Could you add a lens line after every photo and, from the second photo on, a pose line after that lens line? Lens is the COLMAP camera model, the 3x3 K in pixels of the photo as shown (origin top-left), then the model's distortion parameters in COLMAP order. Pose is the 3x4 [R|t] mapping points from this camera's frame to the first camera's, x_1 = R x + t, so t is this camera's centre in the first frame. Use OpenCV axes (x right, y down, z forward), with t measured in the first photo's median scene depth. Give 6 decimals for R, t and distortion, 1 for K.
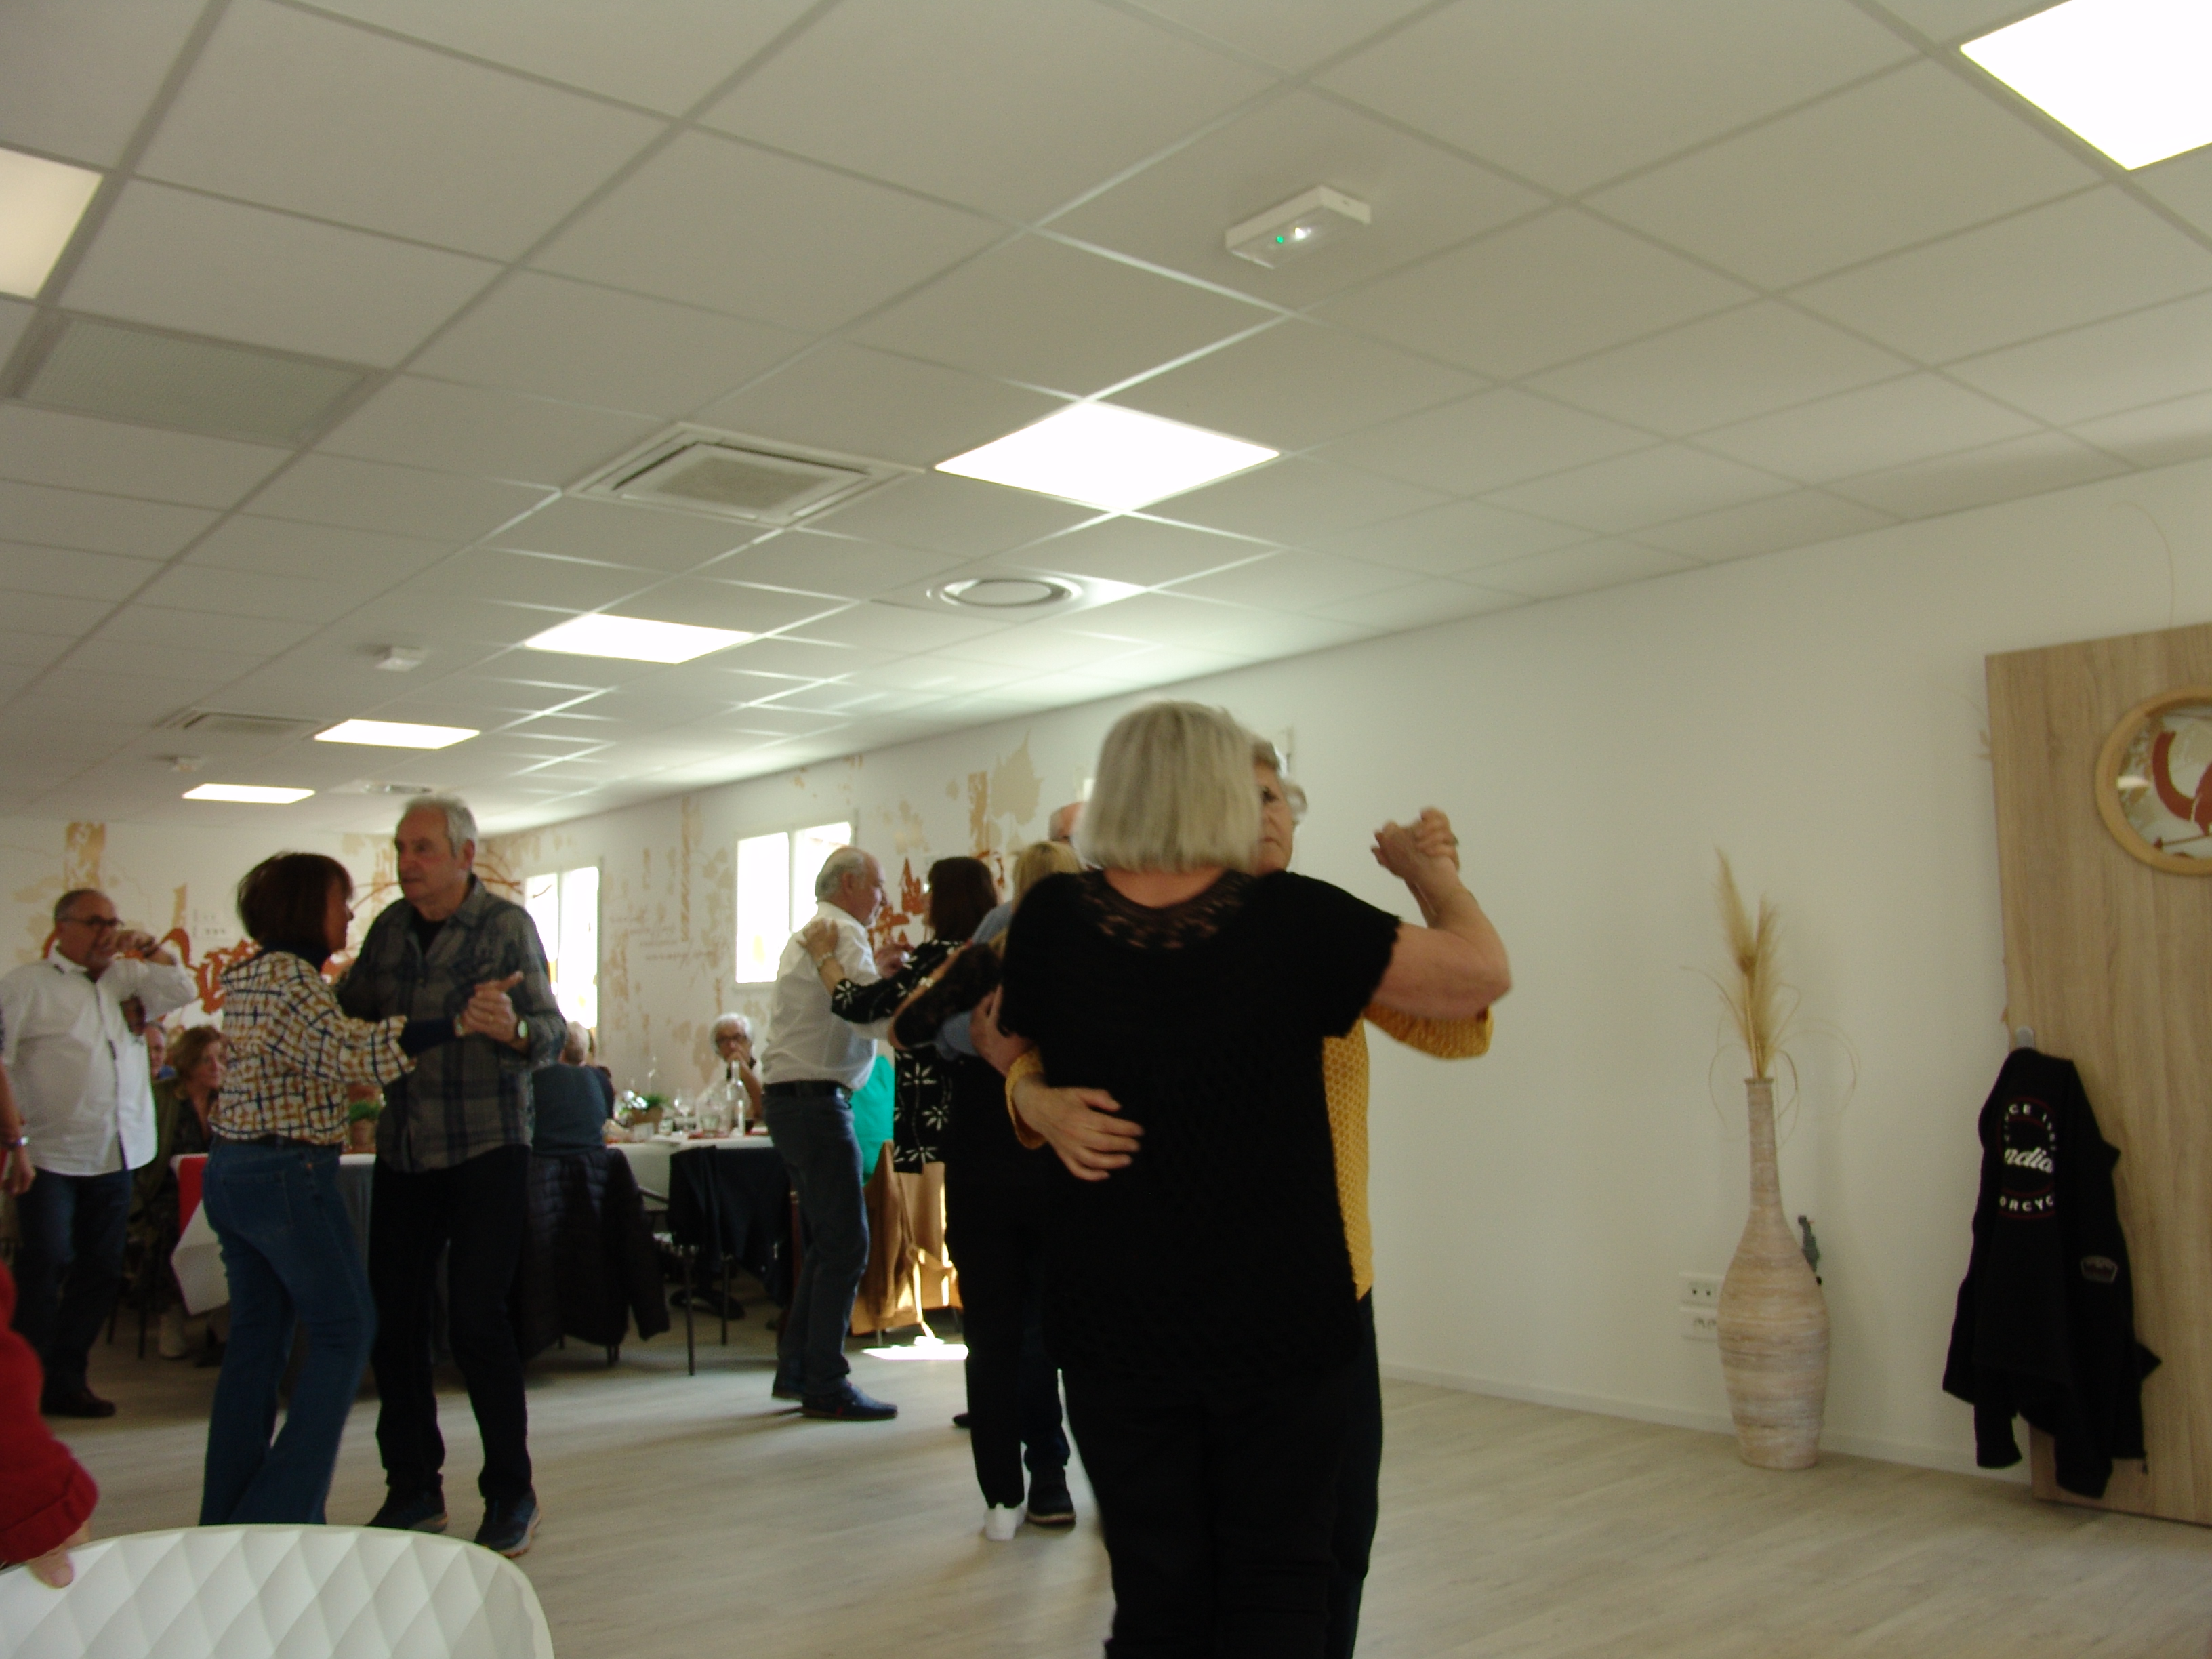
lens RADIAL K [[1856.6, 0, 1119.7], [0, 1856.6, 828.3], [0, 0, 1]] dist [-0.157229, 0.144957]
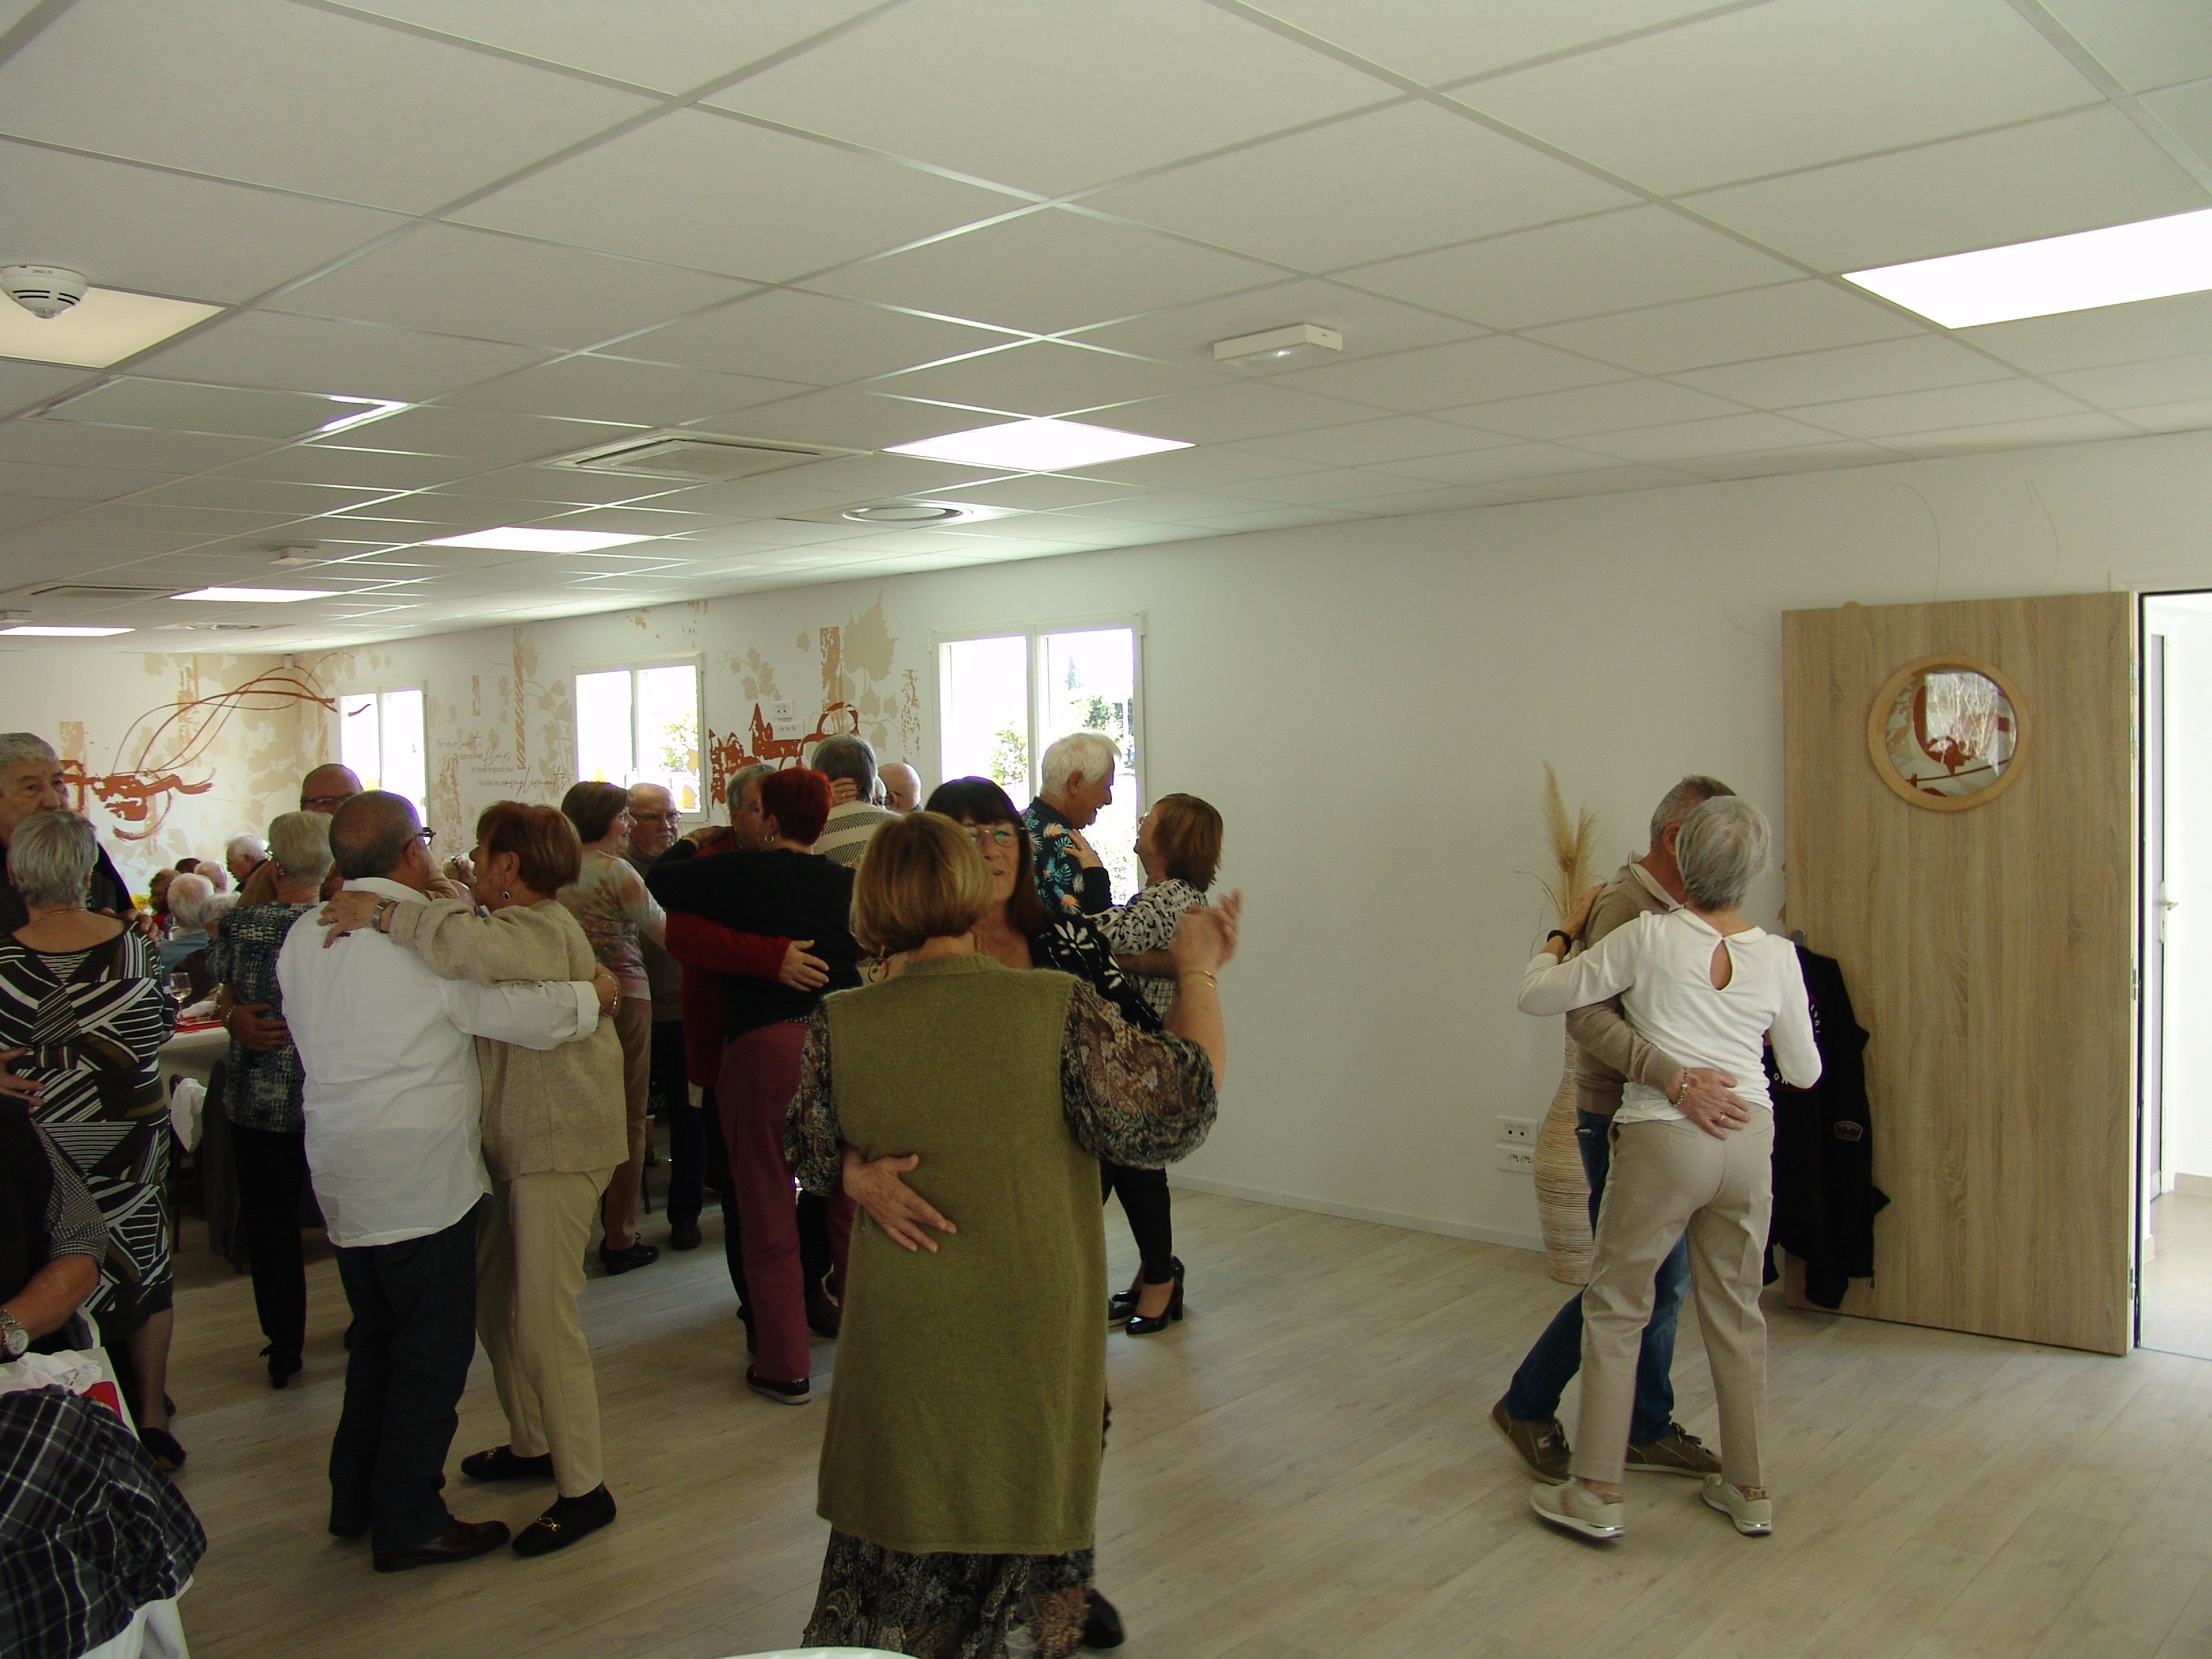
lens RADIAL K [[1862.5, 0, 1119.7], [0, 1862.5, 826.3], [0, 0, 1]] dist [-0.156856, 0.147554]
pose [[0.990186, -0.013735, 0.139082, -0.100775], [-0.006445, 0.989613, 0.143609, -0.115436], [-0.139610, -0.143096, 0.979812, -0.106031]]
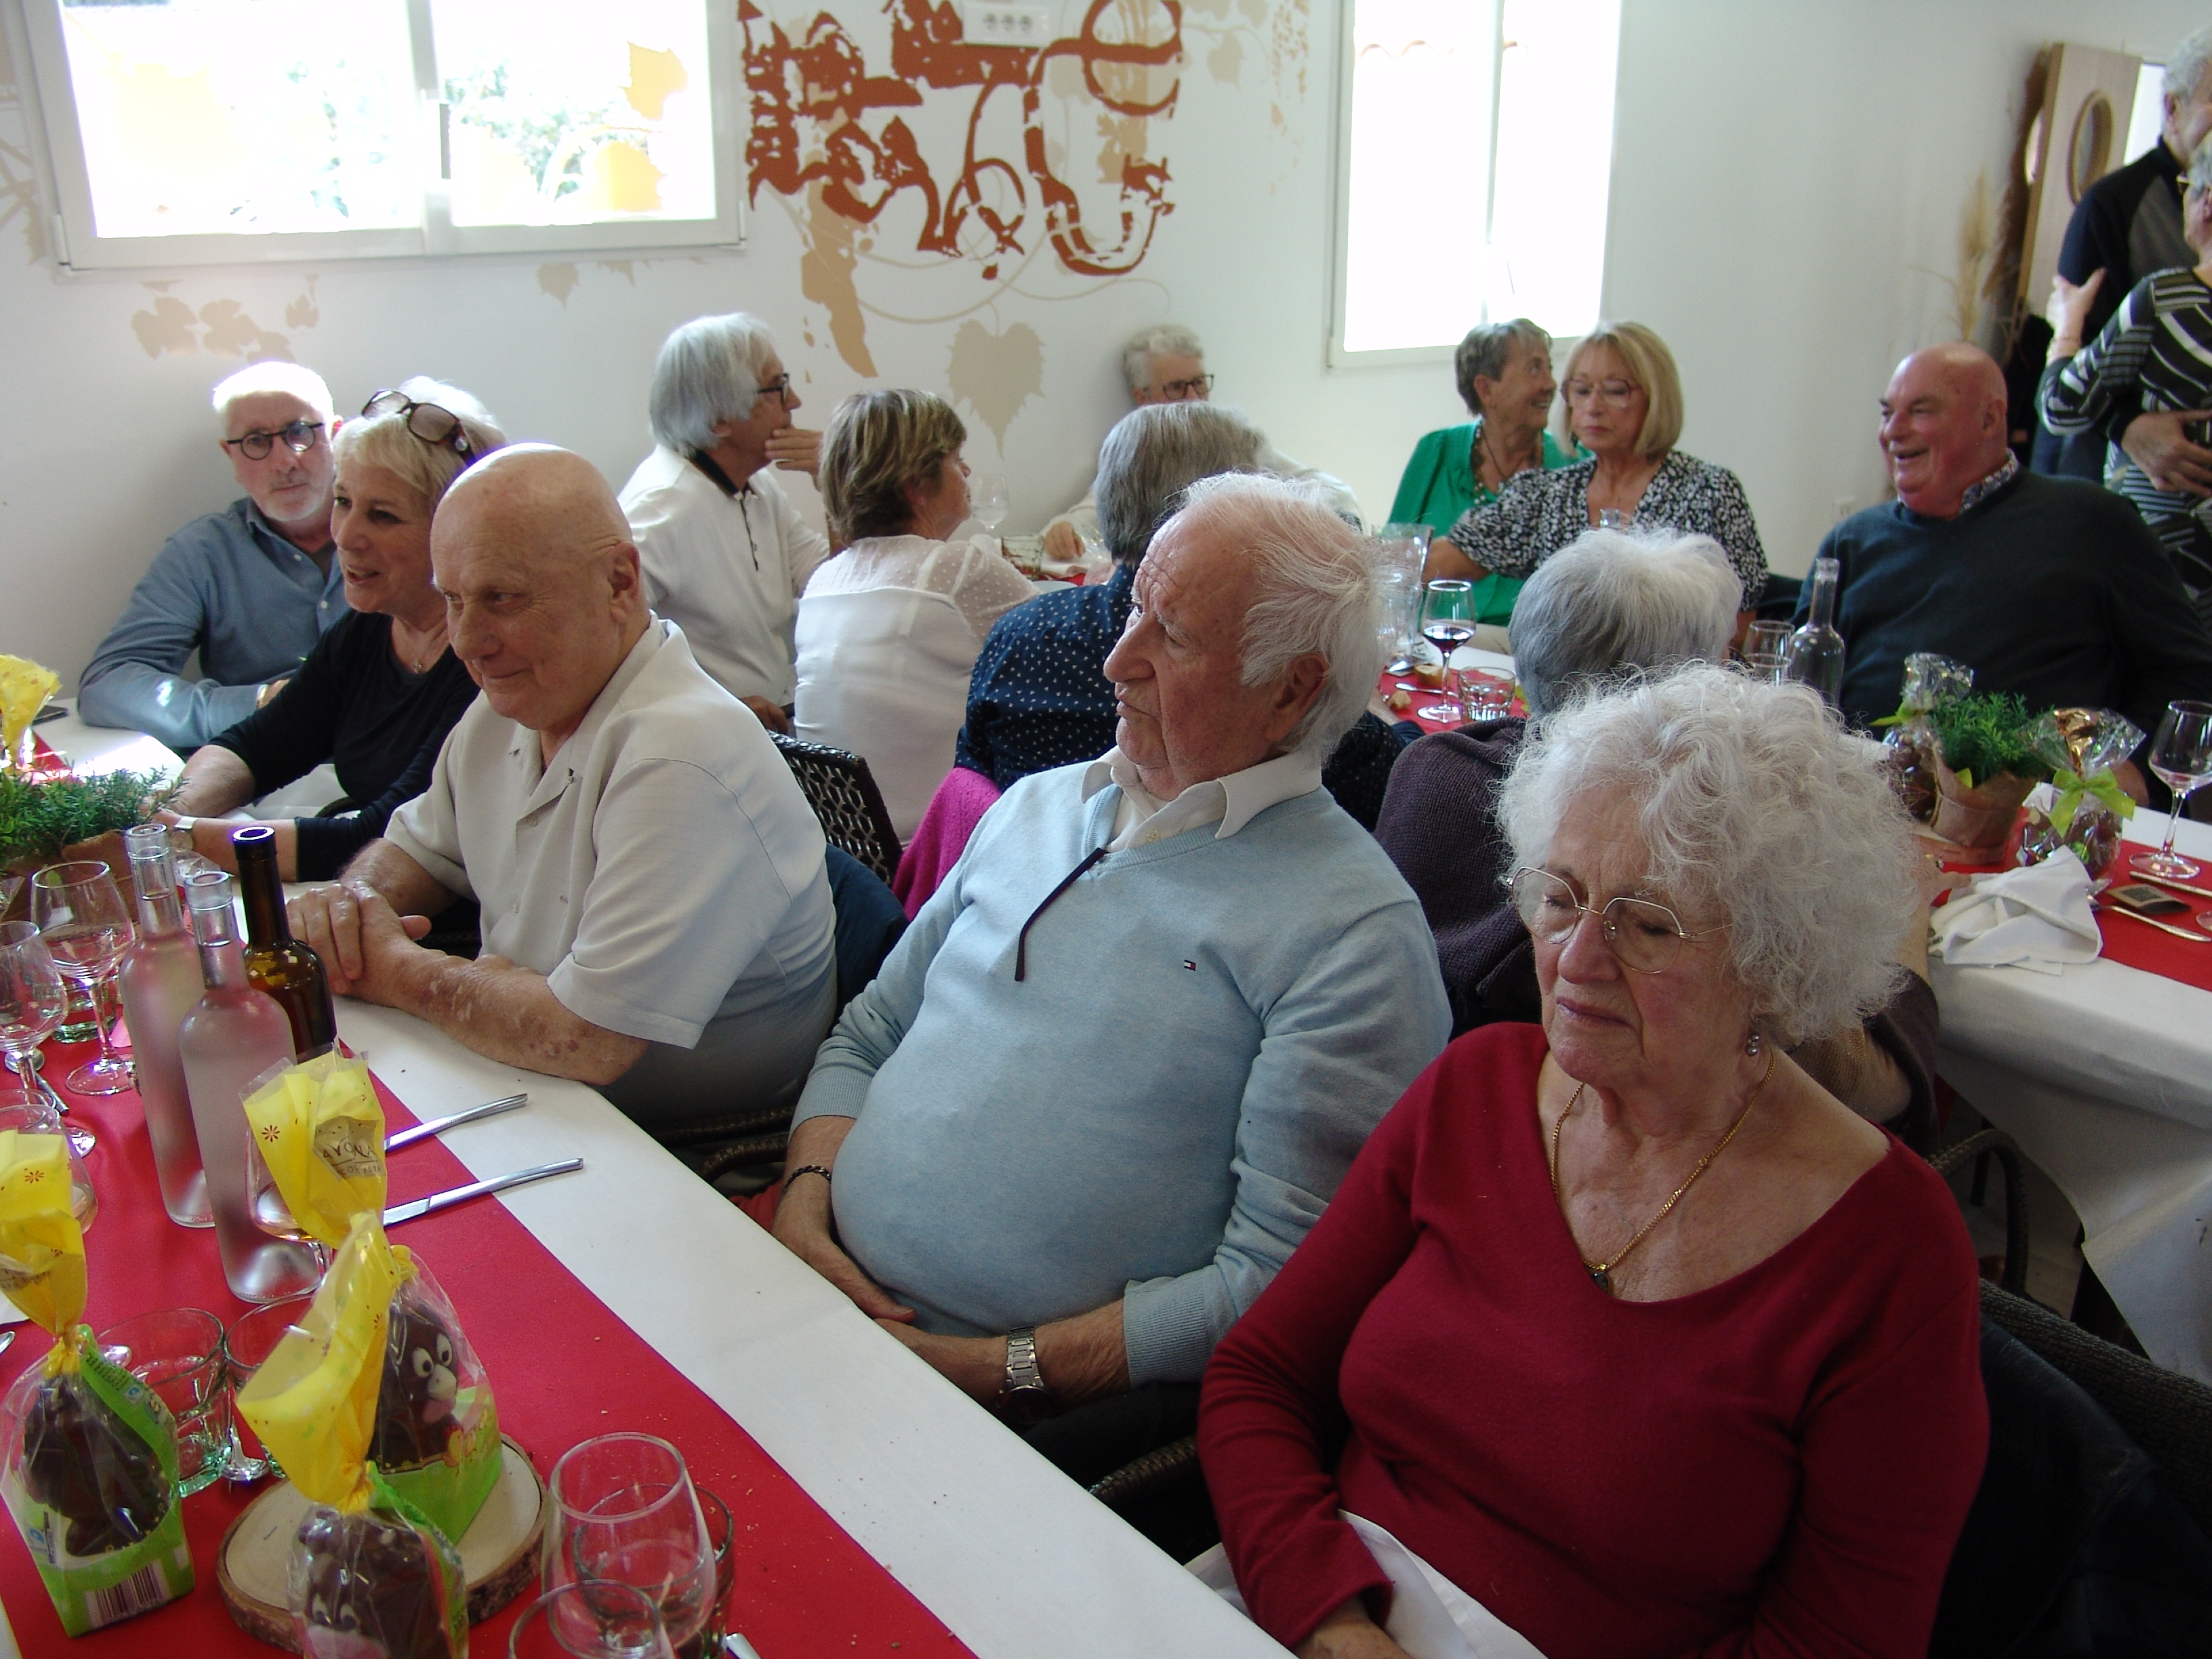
lens RADIAL K [[1849.8, 0, 1119.5], [0, 1849.8, 827.8], [0, 0, 1]] dist [-0.158790, 0.144790]
pose [[-0.009479, -0.318500, 0.947876, -1.008991], [-0.107857, 0.942714, 0.315687, 0.125914], [-0.994121, -0.099242, -0.043288, 1.635108]]
